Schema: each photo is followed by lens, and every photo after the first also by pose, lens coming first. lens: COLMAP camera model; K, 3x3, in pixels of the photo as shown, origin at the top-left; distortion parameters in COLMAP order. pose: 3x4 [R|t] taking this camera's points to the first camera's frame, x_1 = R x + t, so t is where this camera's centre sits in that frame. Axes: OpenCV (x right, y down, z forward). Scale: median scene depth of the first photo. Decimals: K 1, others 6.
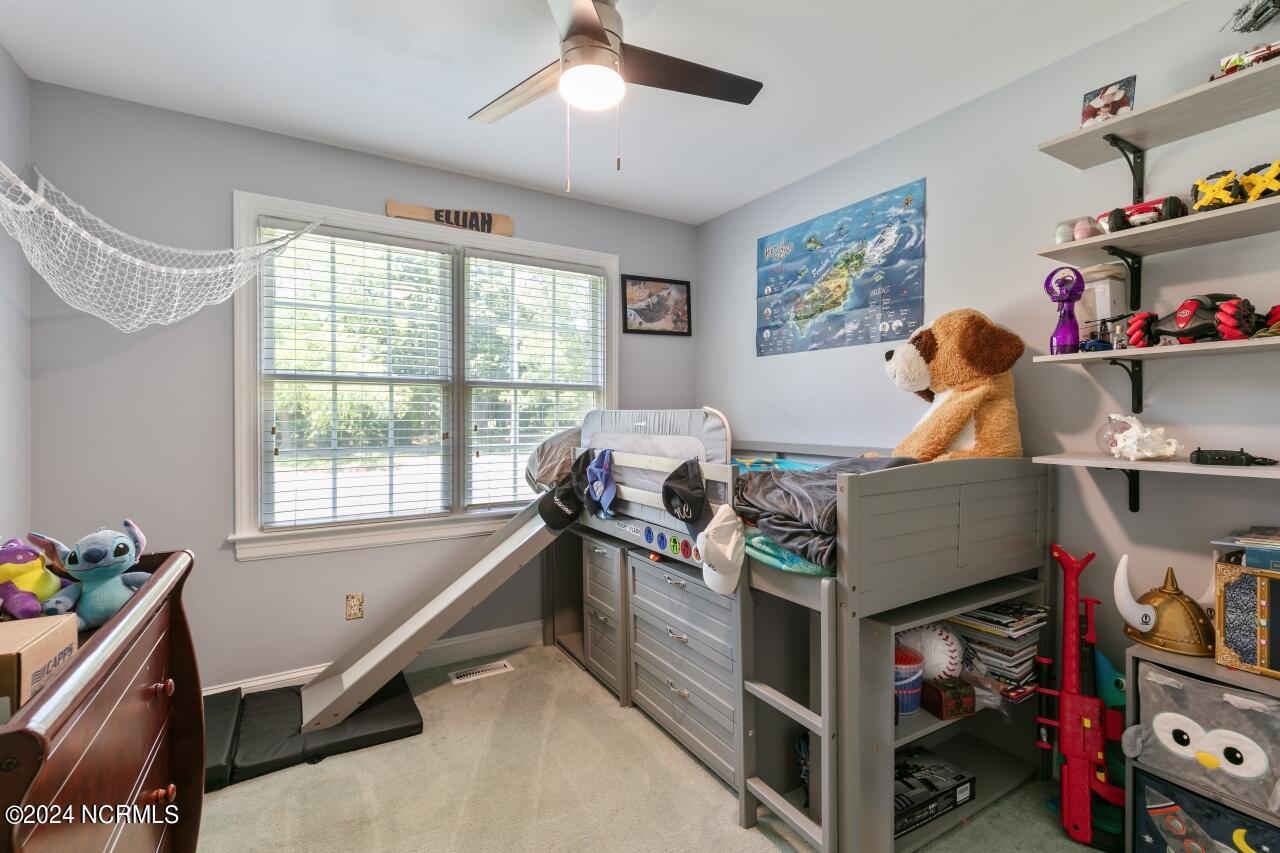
lens RADIAL K [[586.2, 0, 647.5], [0, 586.2, 424.8], [0, 0, 1]] dist [0.008415, -0.001848]
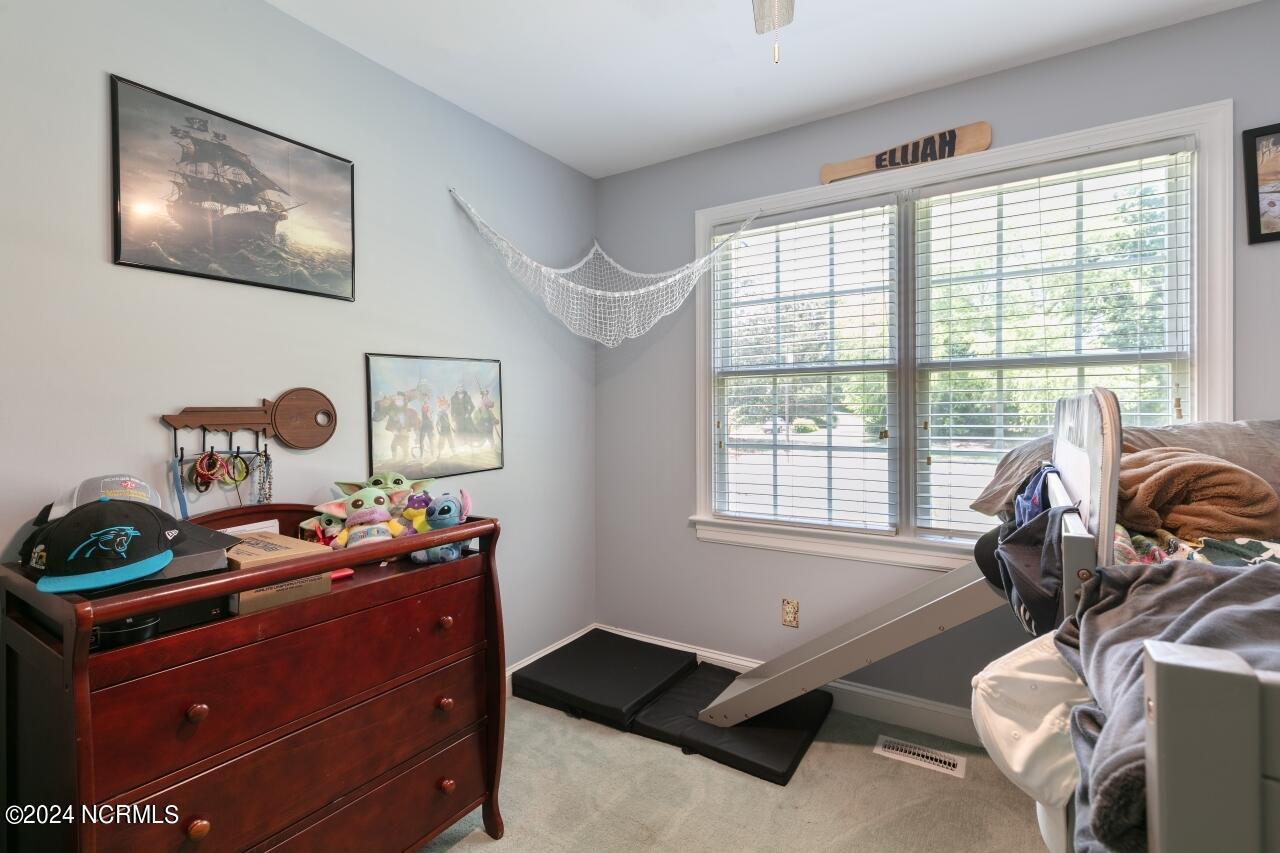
lens RADIAL K [[586.2, 0, 640.6], [0, 586.2, 416.2], [0, 0, 1]] dist [0.008415, -0.001848]
pose [[0.435386, 0.004406, -0.900233, 0.238189], [-0.007758, 0.999969, 0.001142, -0.004940], [0.900211, 0.006486, 0.435407, 0.372633]]
